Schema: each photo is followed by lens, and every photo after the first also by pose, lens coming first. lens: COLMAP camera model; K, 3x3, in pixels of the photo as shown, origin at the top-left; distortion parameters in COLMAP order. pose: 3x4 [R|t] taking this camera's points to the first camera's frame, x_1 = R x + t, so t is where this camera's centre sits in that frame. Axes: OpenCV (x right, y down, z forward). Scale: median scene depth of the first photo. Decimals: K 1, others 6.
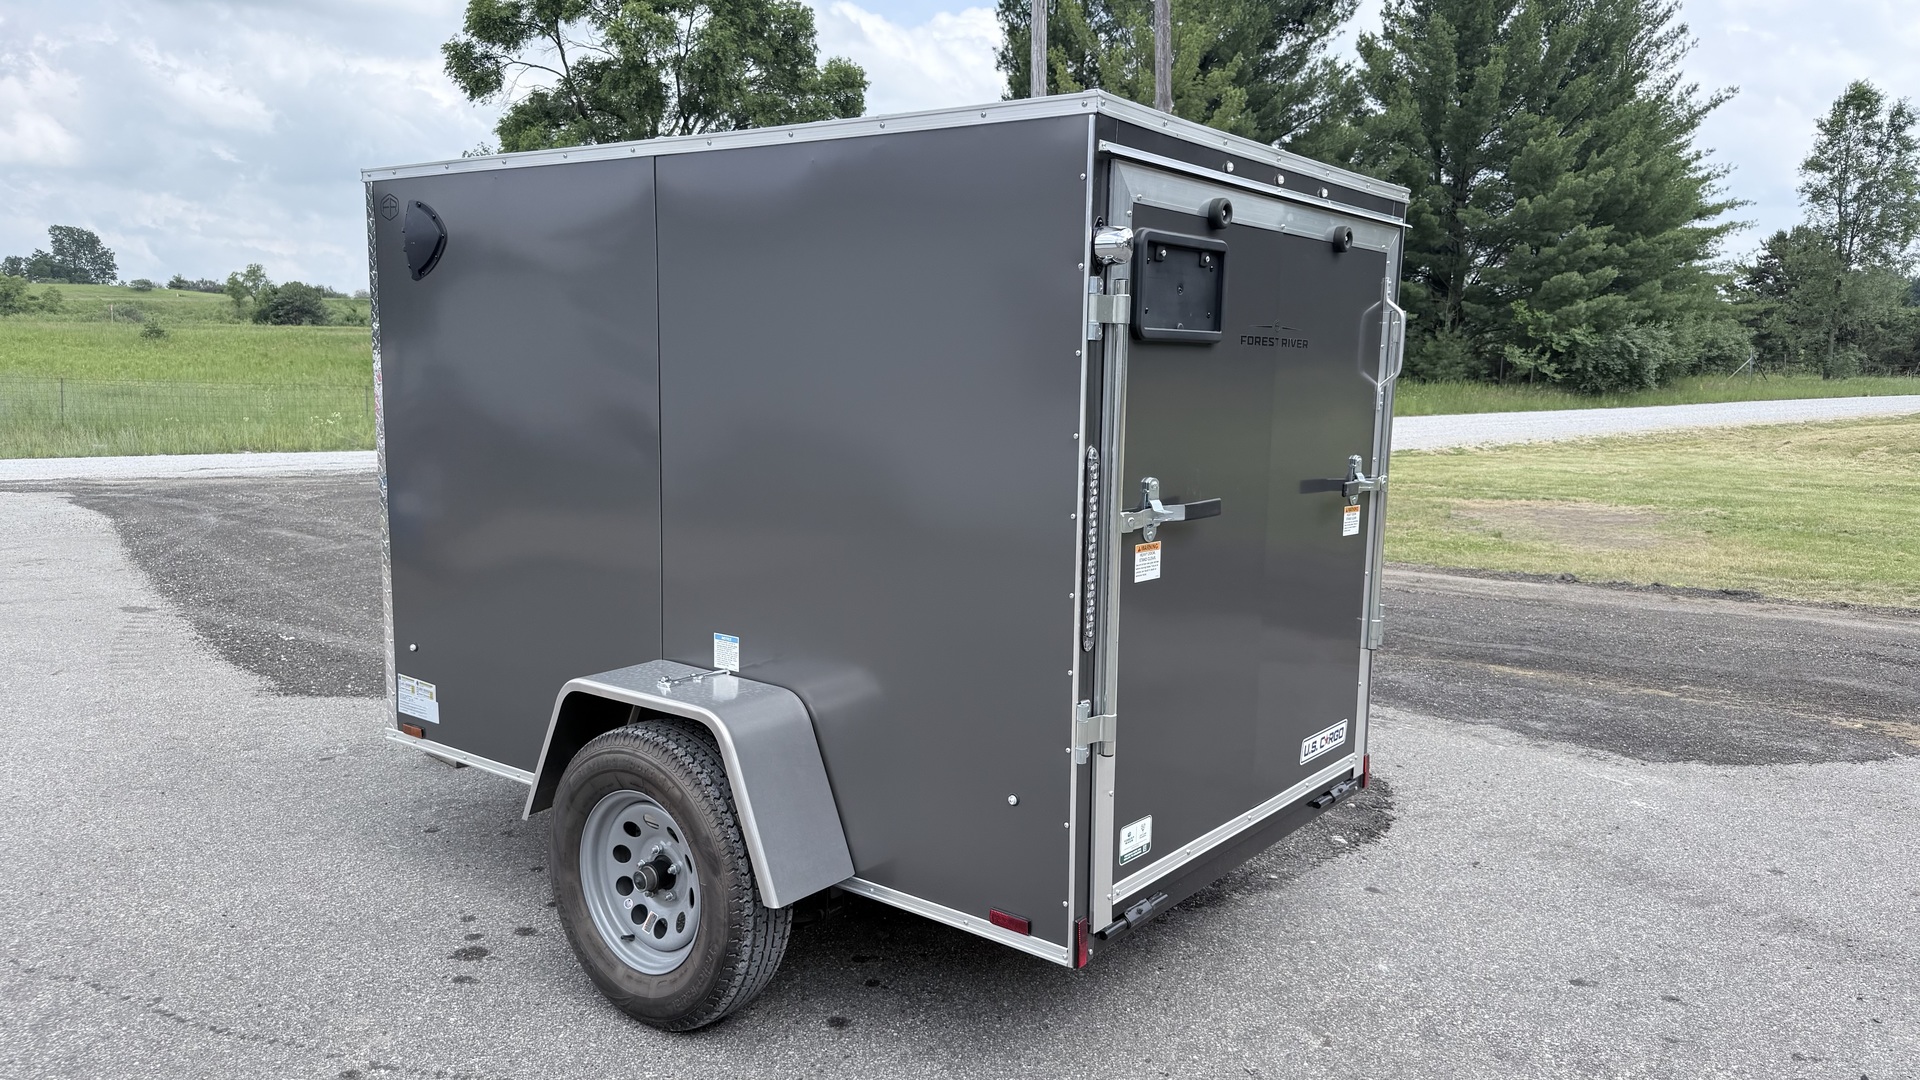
lens RADIAL K [[1369.8, 0, 967.7], [0, 1369.8, 529.2], [0, 0, 1]] dist [0.000349, -0.003813]
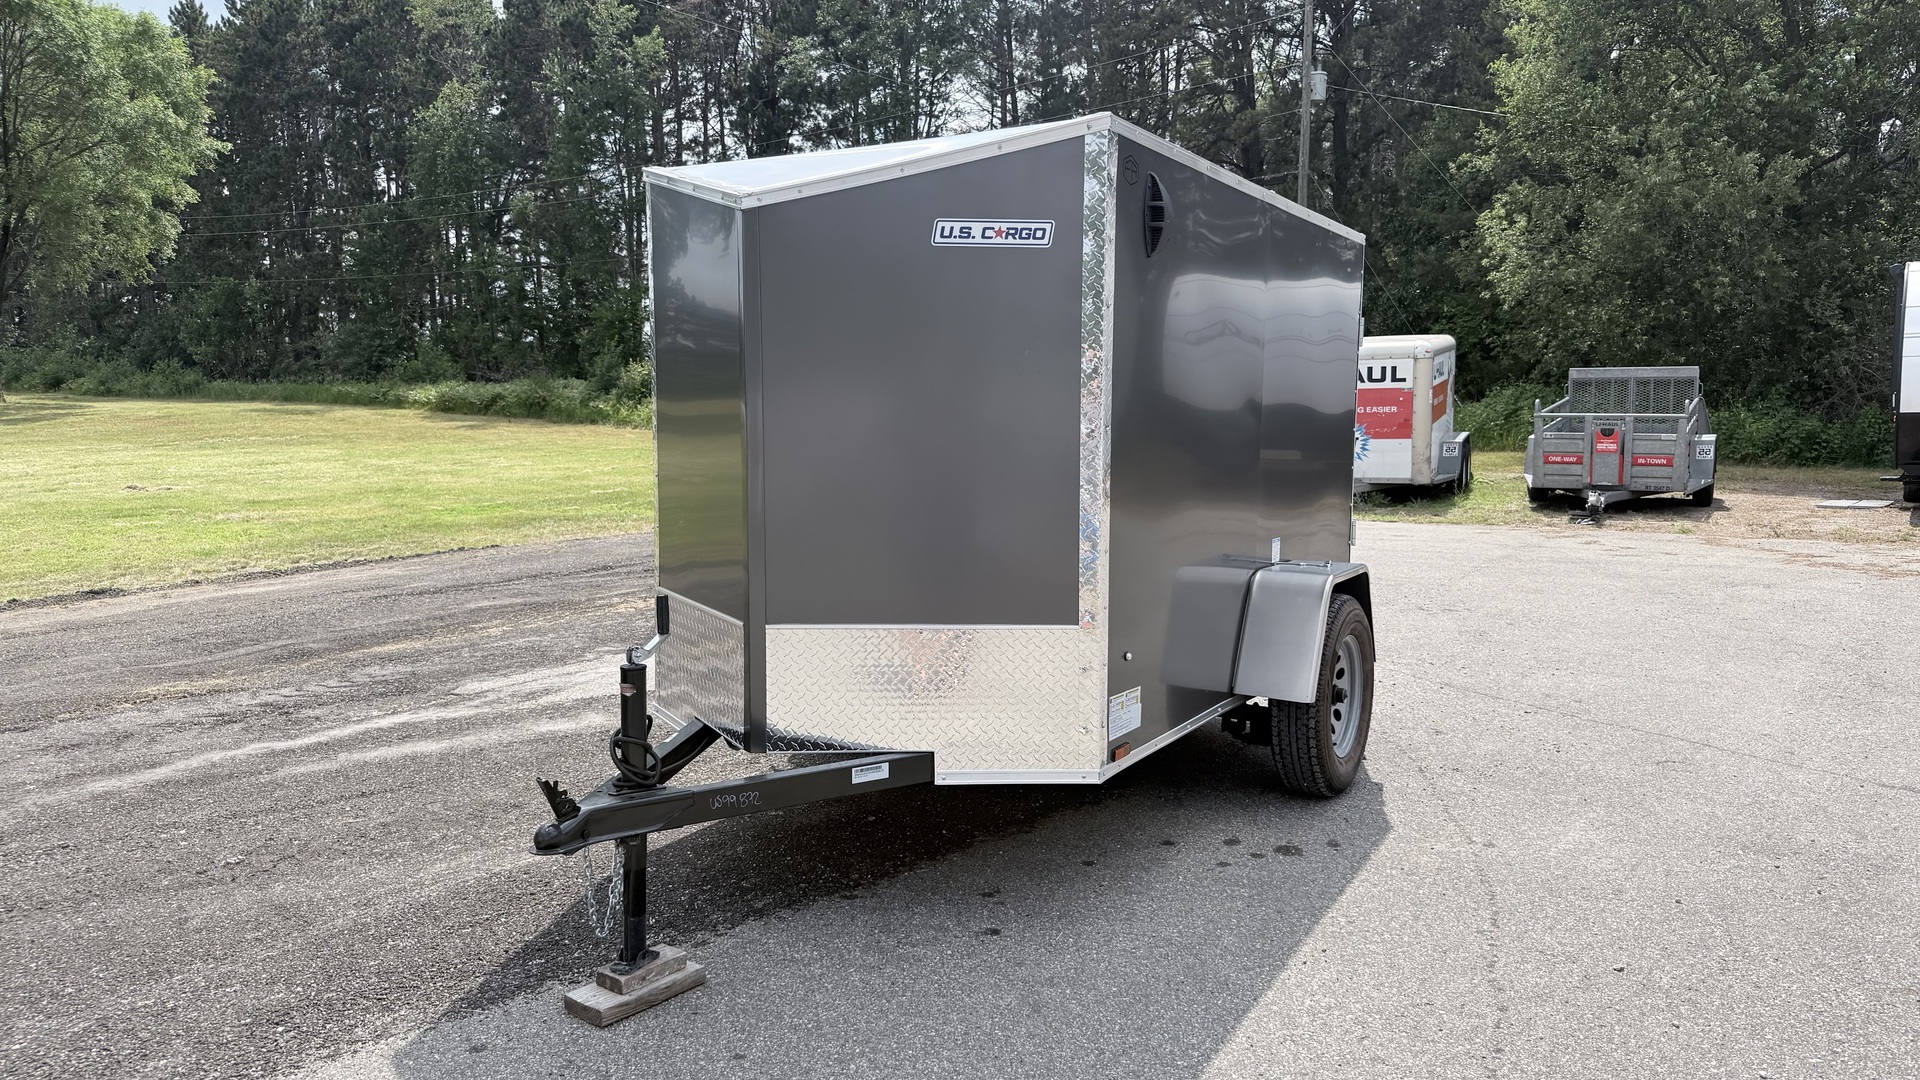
lens RADIAL K [[1358.2, 0, 957.3], [0, 1358.2, 544.5], [0, 0, 1]] dist [0.106840, -0.169737]
pose [[-0.120014, -0.118796, 0.985639, -0.154770], [0.117100, 0.984190, 0.132880, -0.014854], [-0.985842, 0.131366, -0.104206, 0.144950]]
